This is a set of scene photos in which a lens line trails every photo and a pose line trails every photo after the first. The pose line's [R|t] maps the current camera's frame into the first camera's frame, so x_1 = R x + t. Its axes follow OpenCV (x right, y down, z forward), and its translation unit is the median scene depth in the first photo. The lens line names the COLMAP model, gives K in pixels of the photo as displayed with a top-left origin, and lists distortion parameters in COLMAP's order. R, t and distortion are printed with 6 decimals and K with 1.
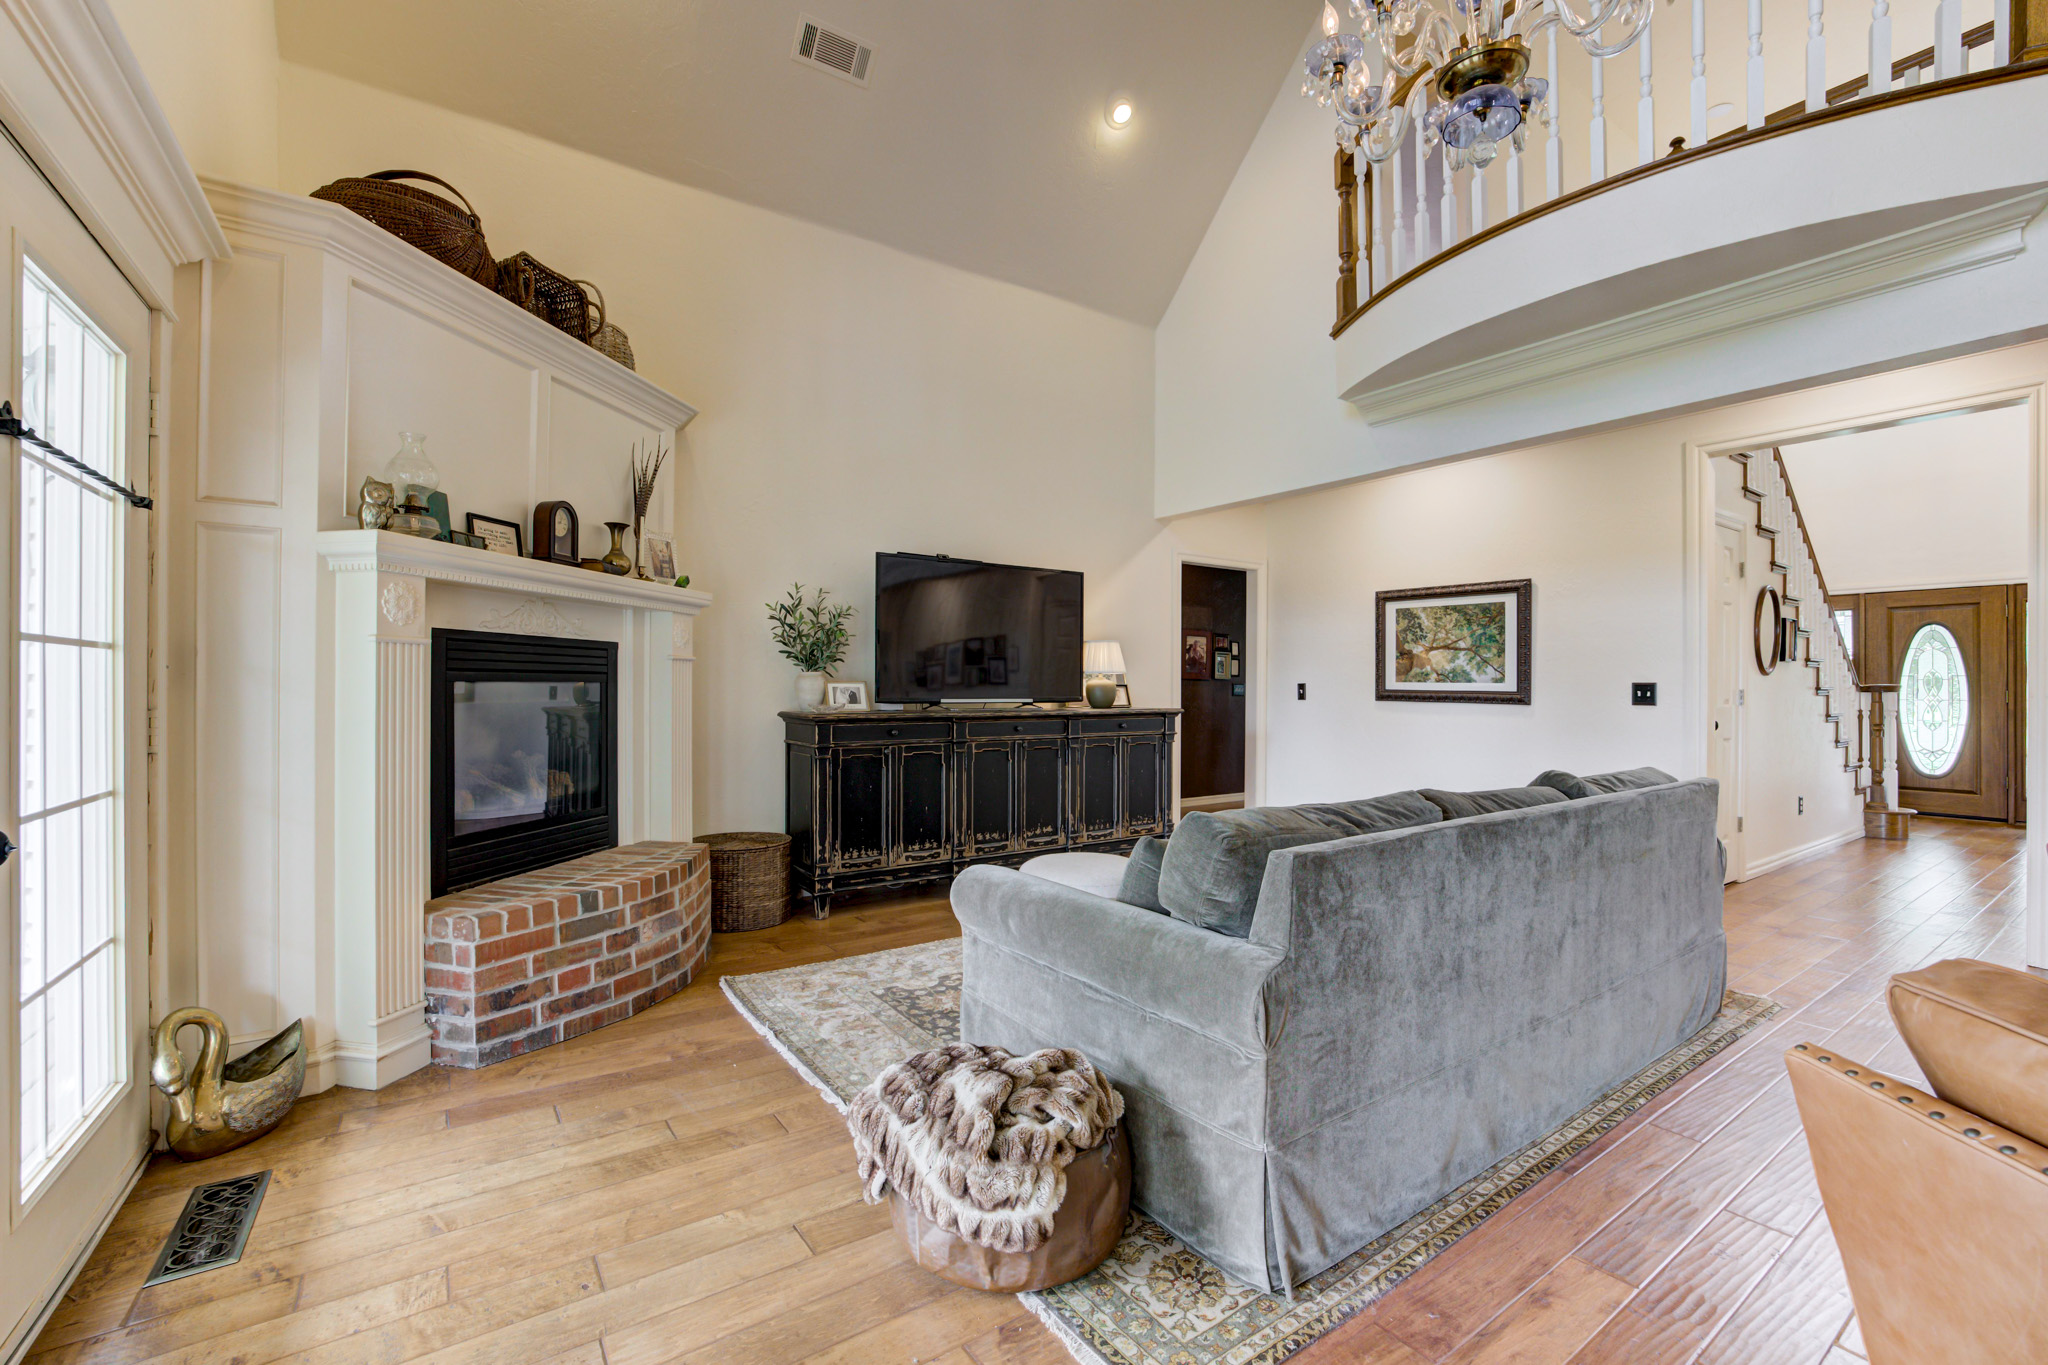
lens RADIAL K [[863.0, 0, 1041.9], [0, 863.0, 692.2], [0, 0, 1]] dist [-0.035394, 0.005661]
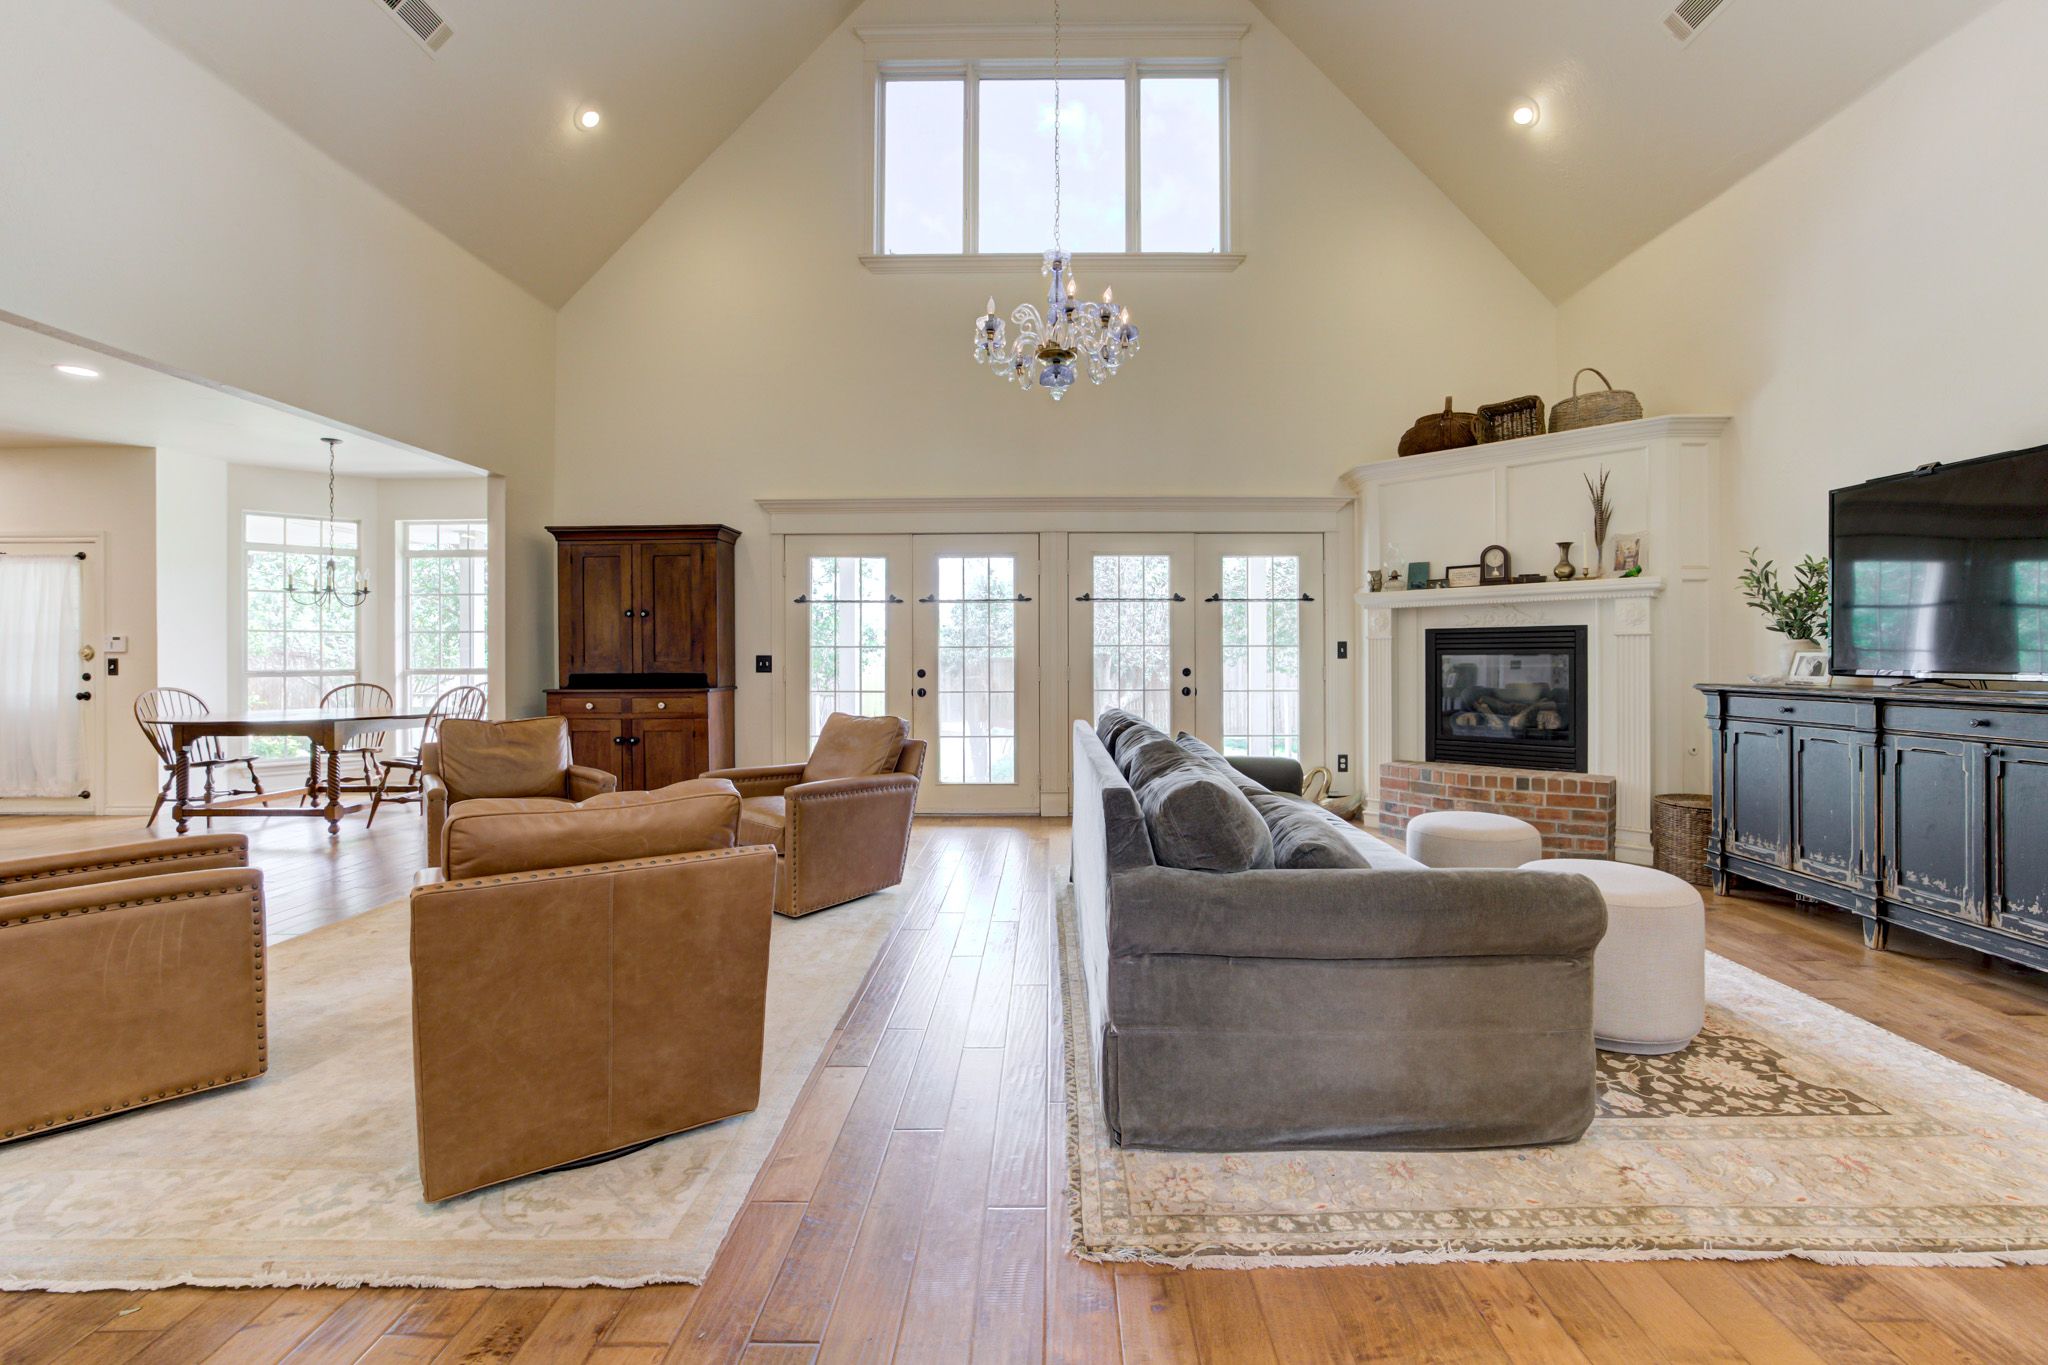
lens RADIAL K [[872.0, 0, 1045.6], [0, 872.0, 657.3], [0, 0, 1]] dist [-0.012121, 0.002749]
pose [[-0.587747, -0.003827, -0.809036, 1.314539], [-0.004412, 0.999989, -0.001525, -0.000811], [0.809033, 0.002674, -0.587757, 1.280915]]
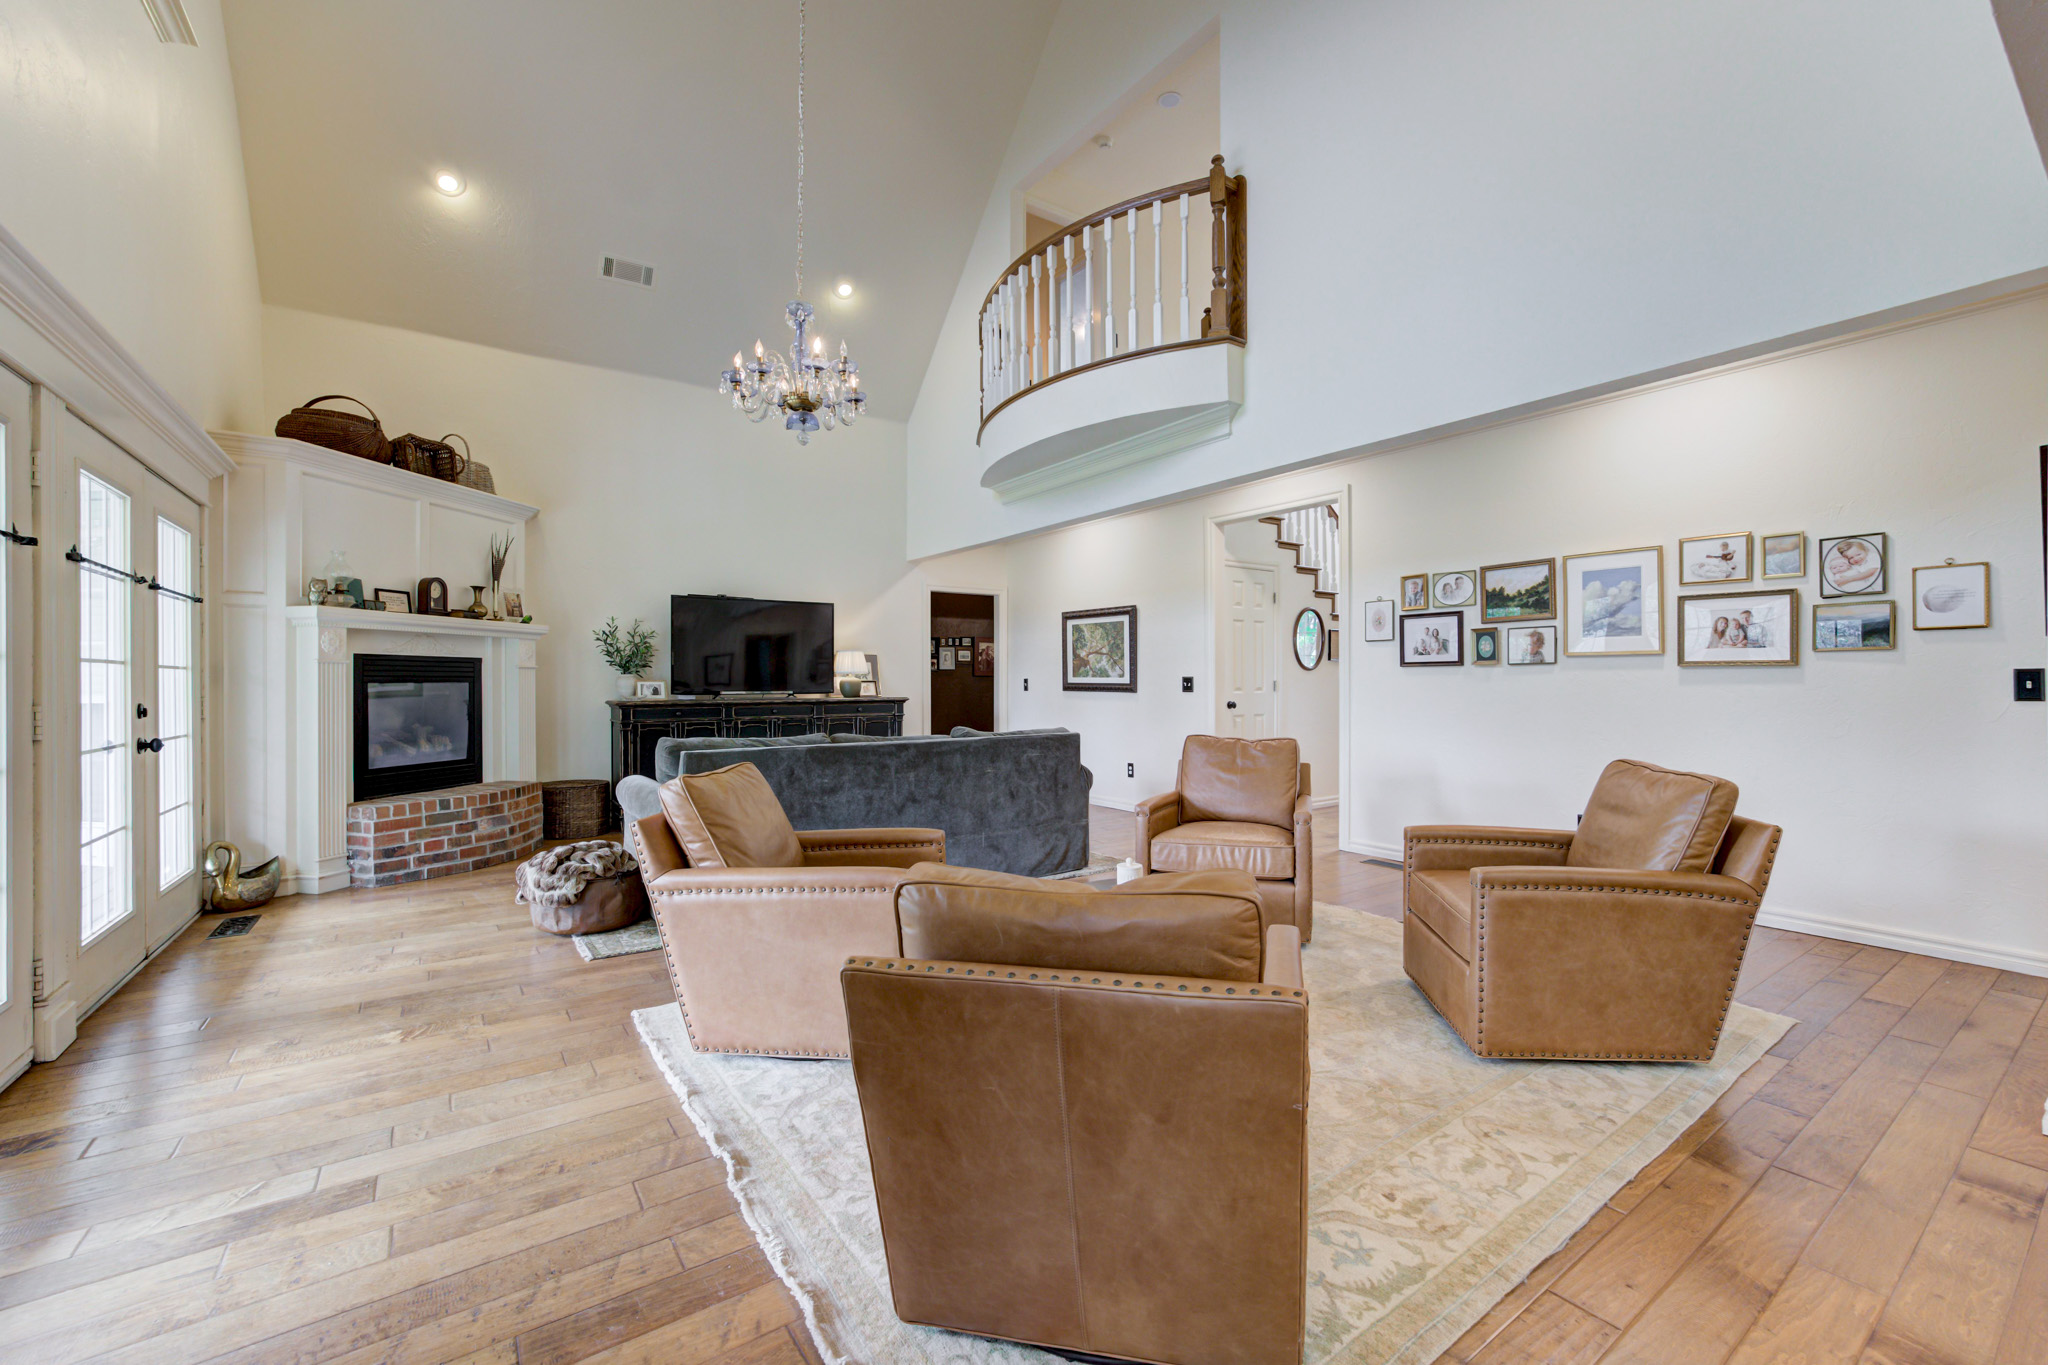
lens RADIAL K [[816.3, 0, 1026.0], [0, 816.3, 689.1], [0, 0, 1]] dist [-0.033153, 0.009323]
pose [[0.999876, -0.008828, 0.013052, 0.603718], [0.008799, 0.999959, 0.002278, 0.007634], [-0.013071, -0.002163, 0.999912, -0.635491]]
